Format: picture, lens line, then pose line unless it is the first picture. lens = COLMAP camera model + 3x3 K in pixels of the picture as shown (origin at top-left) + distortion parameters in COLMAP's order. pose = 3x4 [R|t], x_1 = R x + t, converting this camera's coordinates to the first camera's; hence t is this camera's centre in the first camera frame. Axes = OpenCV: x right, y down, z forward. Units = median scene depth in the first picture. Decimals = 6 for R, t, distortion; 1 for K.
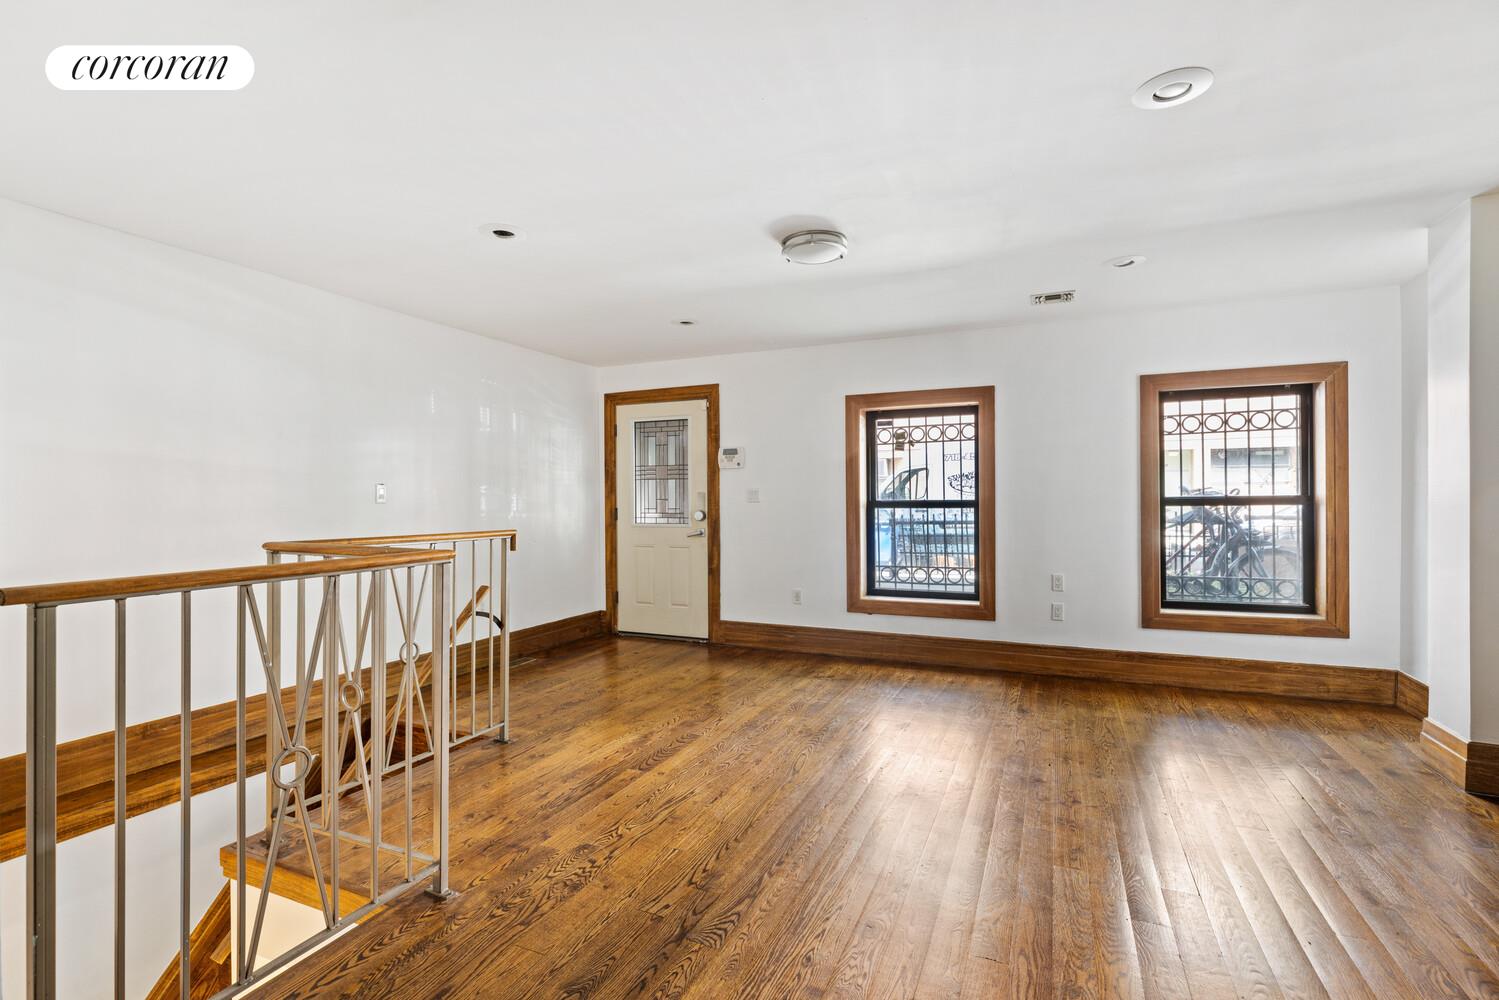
lens RADIAL K [[700.4, 0, 749.5], [0, 700.4, 500.0], [0, 0, 1]] dist [-0.000959, -0.000054]
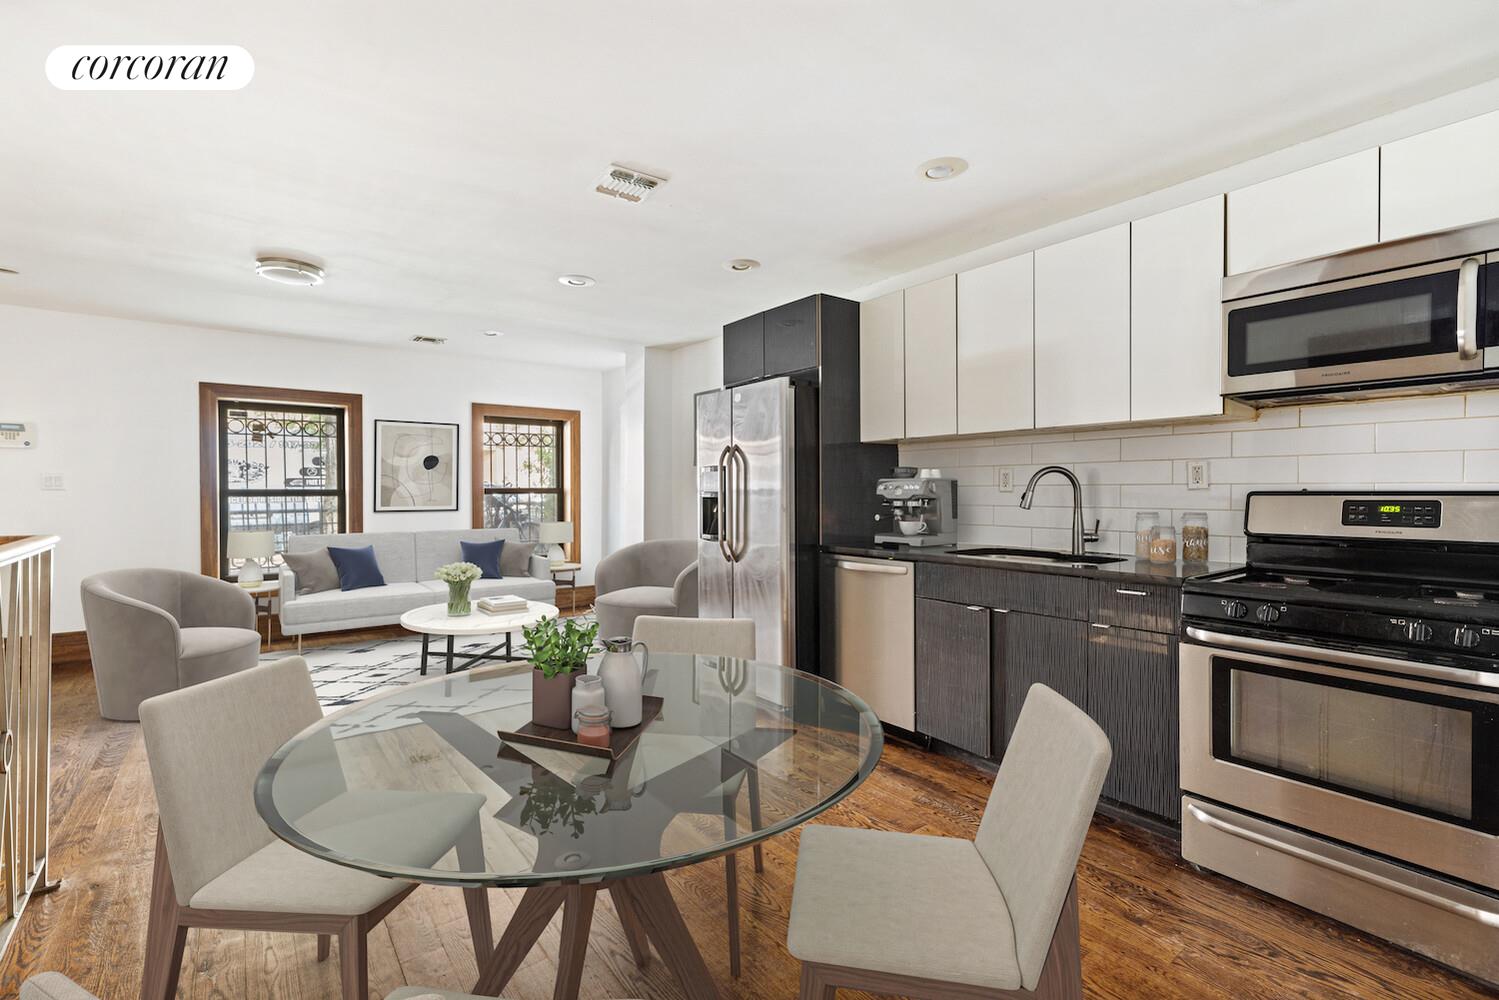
lens RADIAL K [[661.1, 0, 749.5], [0, 661.1, 500.0], [0, 0, 1]] dist [0.000187, 0.000067]
pose [[0.473250, -0.007875, 0.880893, -0.345356], [-0.003004, 0.999940, 0.010553, 0.004361], [-0.880923, -0.007640, 0.473198, -0.130455]]
